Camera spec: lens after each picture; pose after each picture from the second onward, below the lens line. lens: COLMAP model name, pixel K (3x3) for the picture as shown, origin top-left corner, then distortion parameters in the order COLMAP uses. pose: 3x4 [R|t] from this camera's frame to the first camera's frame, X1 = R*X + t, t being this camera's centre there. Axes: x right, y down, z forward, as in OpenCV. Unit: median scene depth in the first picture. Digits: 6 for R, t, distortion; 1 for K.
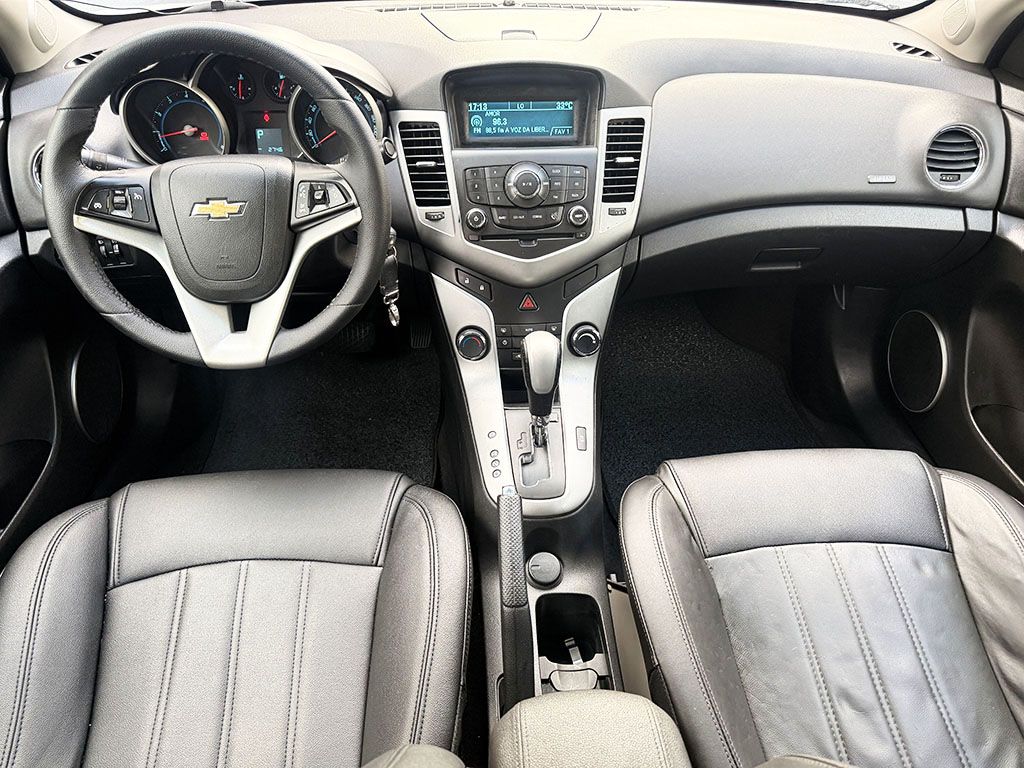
lens RADIAL K [[751.4, 0, 516.4], [0, 751.4, 410.7], [0, 0, 1]] dist [0.044721, -0.044336]
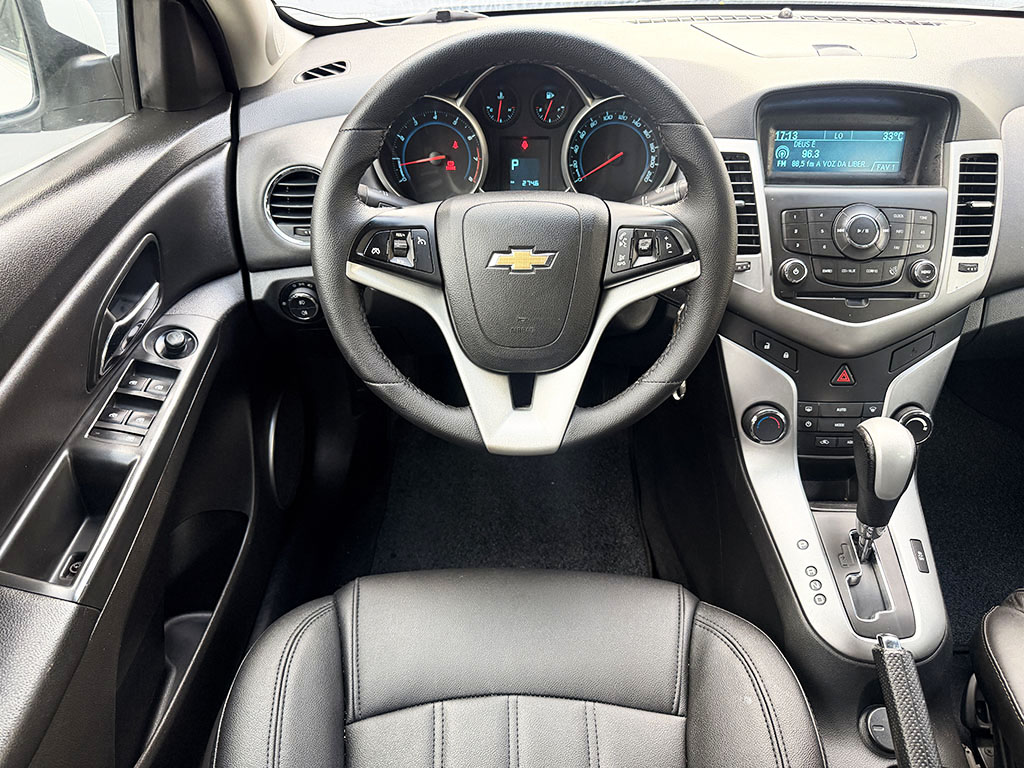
lens RADIAL K [[751.4, 0, 509.4], [0, 751.4, 404.5], [0, 0, 1]] dist [0.044721, -0.044336]
pose [[0.997049, 0.042808, -0.063717, -0.293531], [-0.045000, 0.998430, -0.033367, -0.072270], [0.062189, 0.036136, 0.997410, 0.178864]]
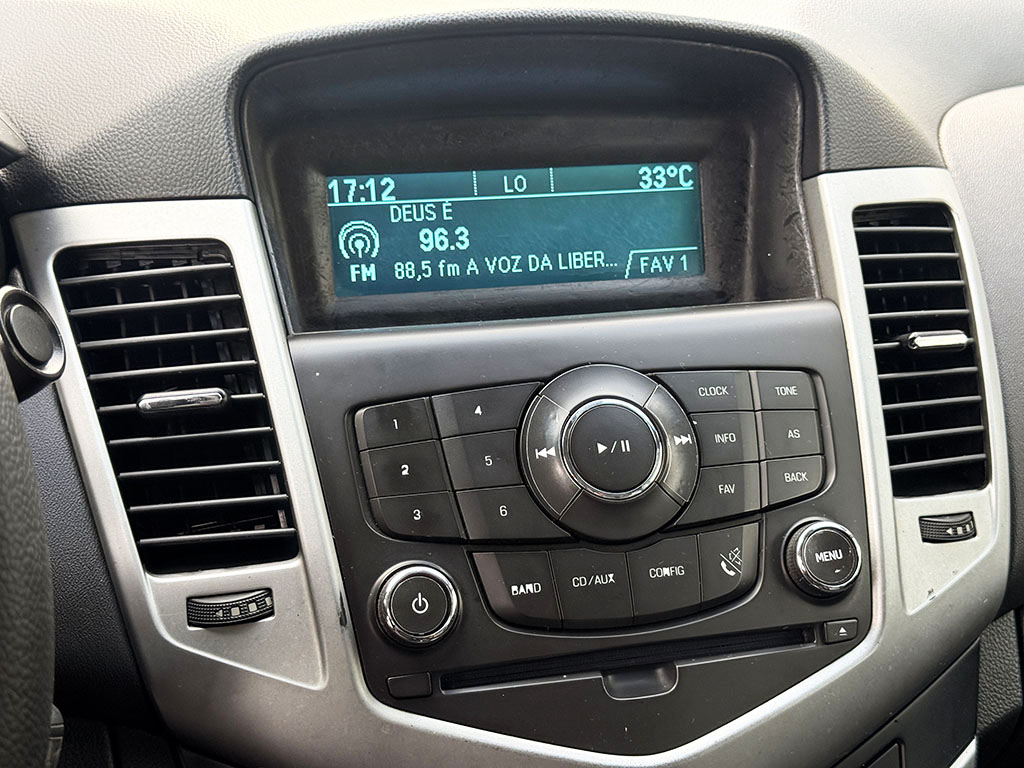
lens RADIAL K [[1513.5, 0, 529.0], [0, 1513.5, 420.4], [0, 0, 1]] dist [0.066037, 0.000000]
pose [[0.978935, -0.067547, 0.192674, -0.104515], [0.124196, 0.946023, -0.299359, -0.162138], [-0.162053, 0.316982, 0.934484, 0.531305]]
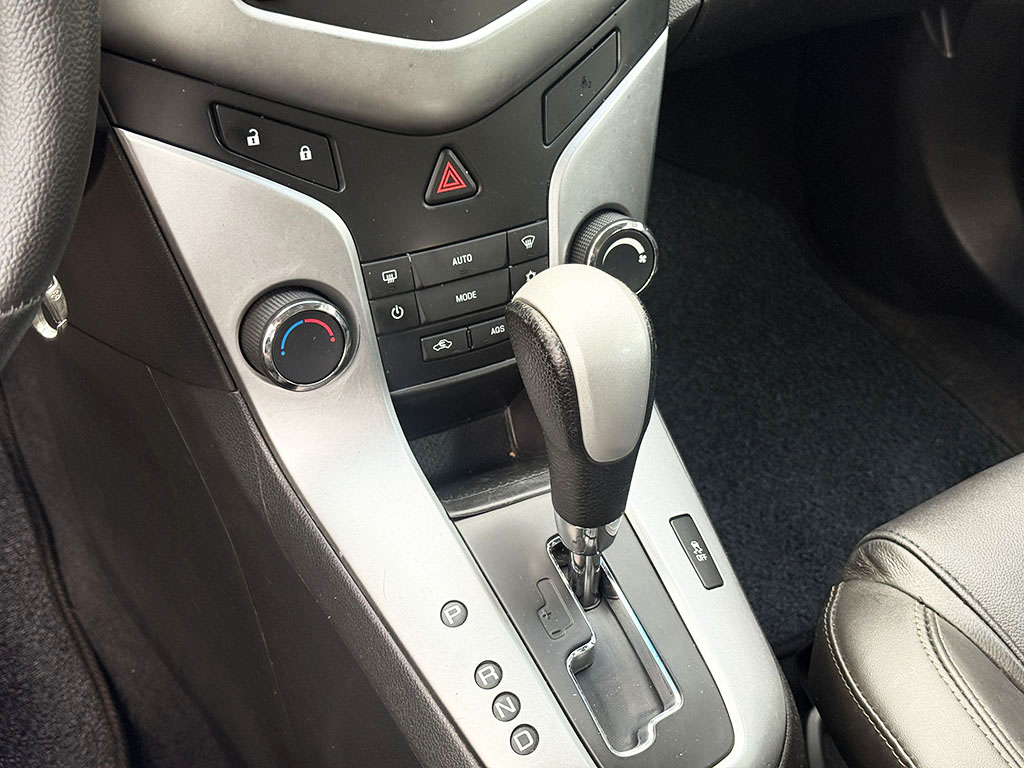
lens RADIAL K [[1513.5, 0, 508.4], [0, 1513.5, 383.9], [0, 0, 1]] dist [0.066037, 0.000000]
pose [[0.903862, -0.214397, 0.370225, -0.224115], [0.192963, 0.976647, 0.094478, -0.116521], [-0.381835, -0.013956, 0.924125, 0.403234]]
